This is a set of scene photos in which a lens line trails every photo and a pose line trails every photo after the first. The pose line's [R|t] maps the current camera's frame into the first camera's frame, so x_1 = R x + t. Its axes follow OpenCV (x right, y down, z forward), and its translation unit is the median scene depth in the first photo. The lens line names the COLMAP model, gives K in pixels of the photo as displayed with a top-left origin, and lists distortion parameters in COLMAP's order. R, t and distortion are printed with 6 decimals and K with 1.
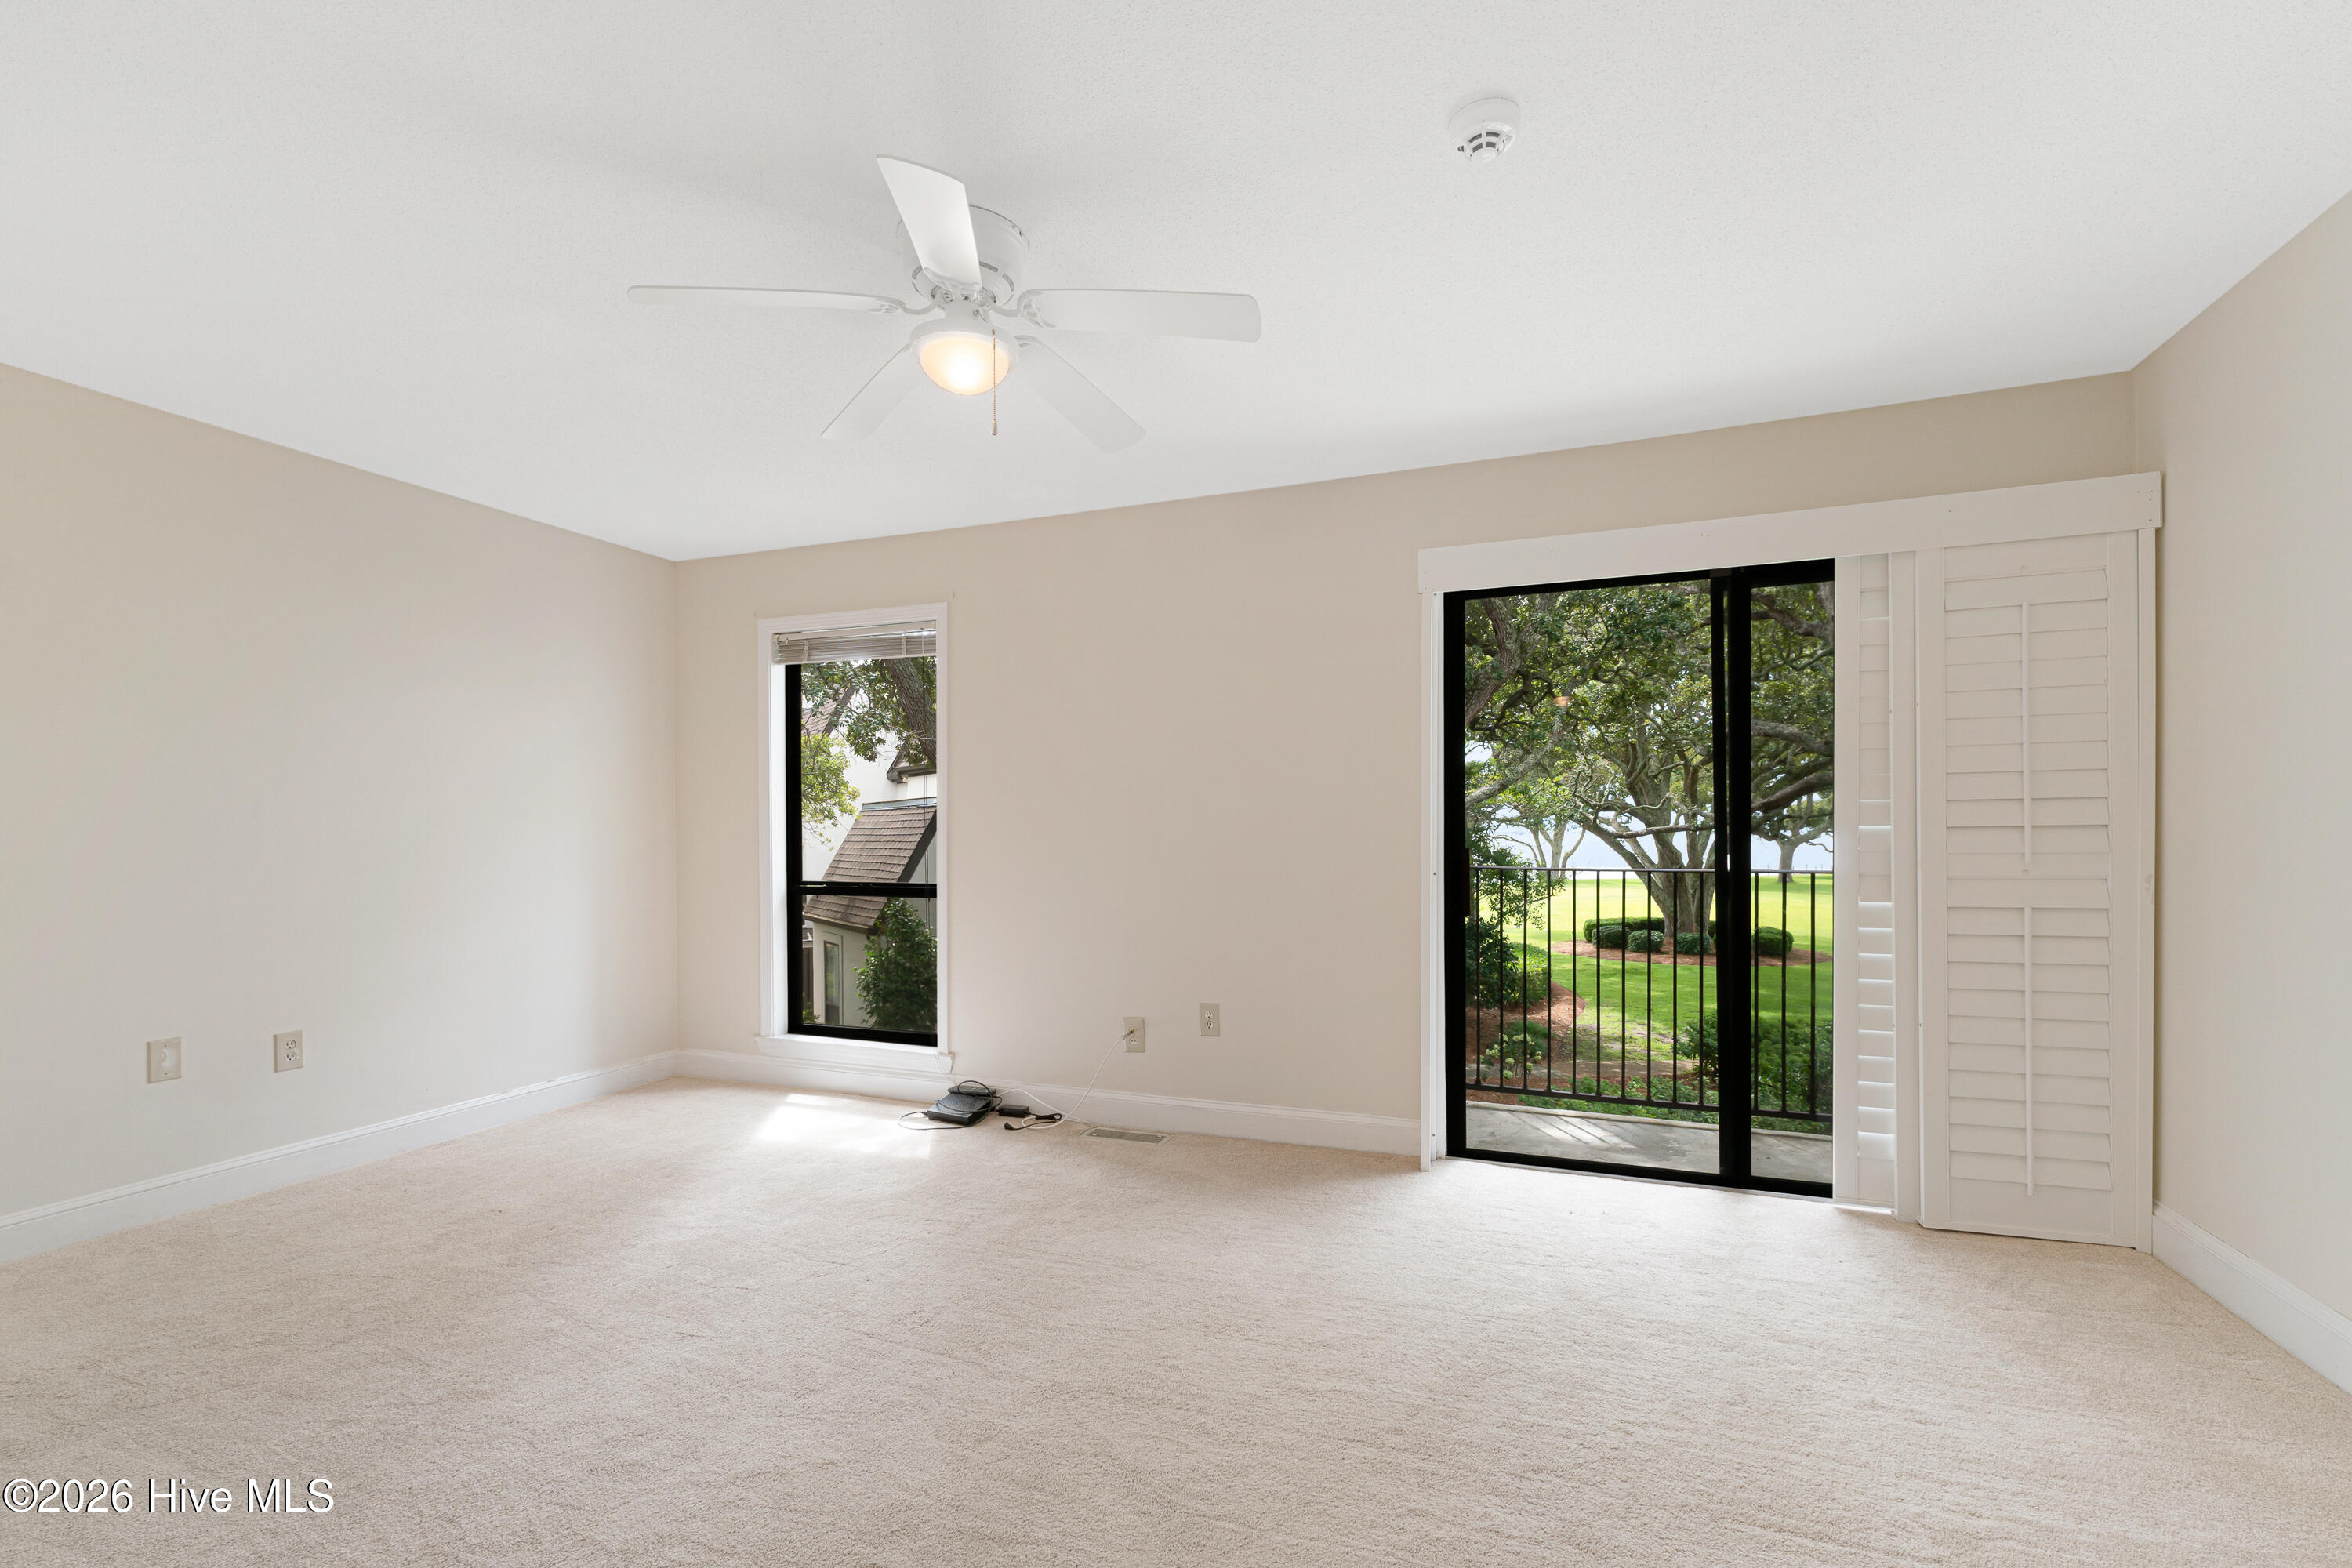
lens RADIAL K [[983.6, 0, 1245.1], [0, 983.6, 831.0], [0, 0, 1]] dist [0.000155, 0.000036]
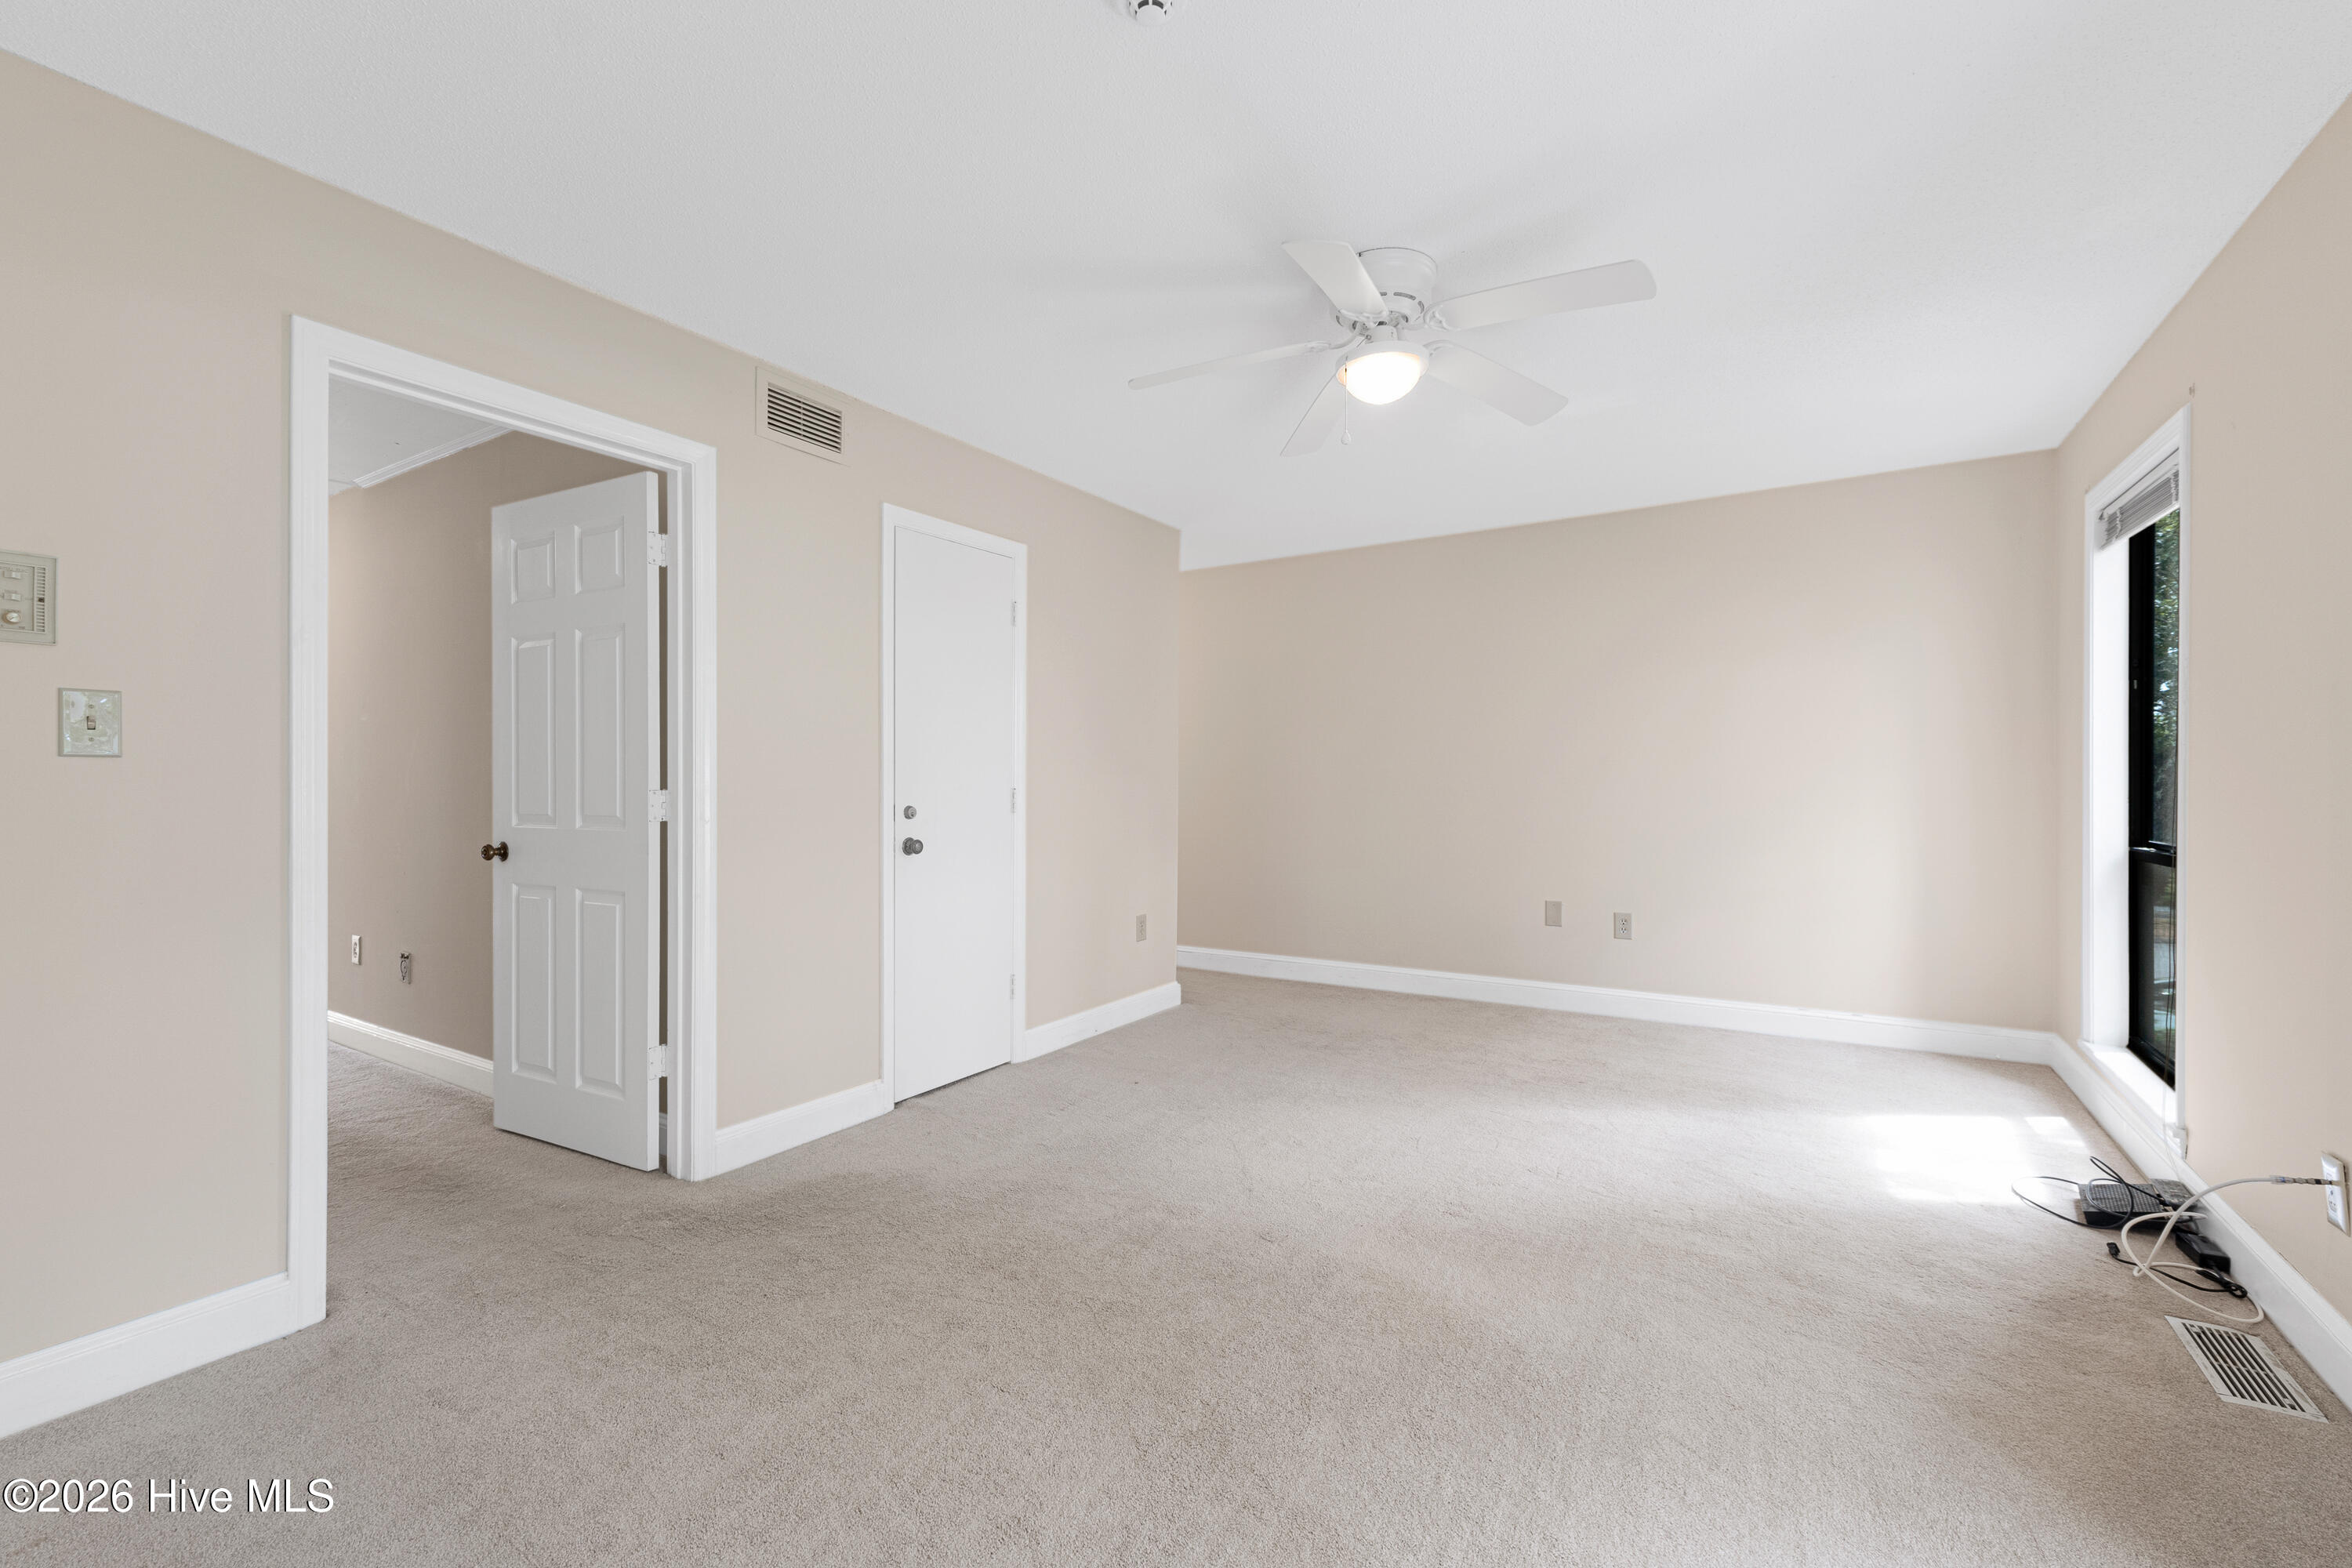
lens RADIAL K [[991.8, 0, 1186.1], [0, 991.8, 784.8], [0, 0, 1]] dist [-0.000084, 0.000080]
pose [[-0.222892, 0.004992, -0.974830, 0.587913], [-0.003174, 0.999978, 0.005847, 0.009120], [0.974838, 0.004397, -0.222872, 0.688805]]
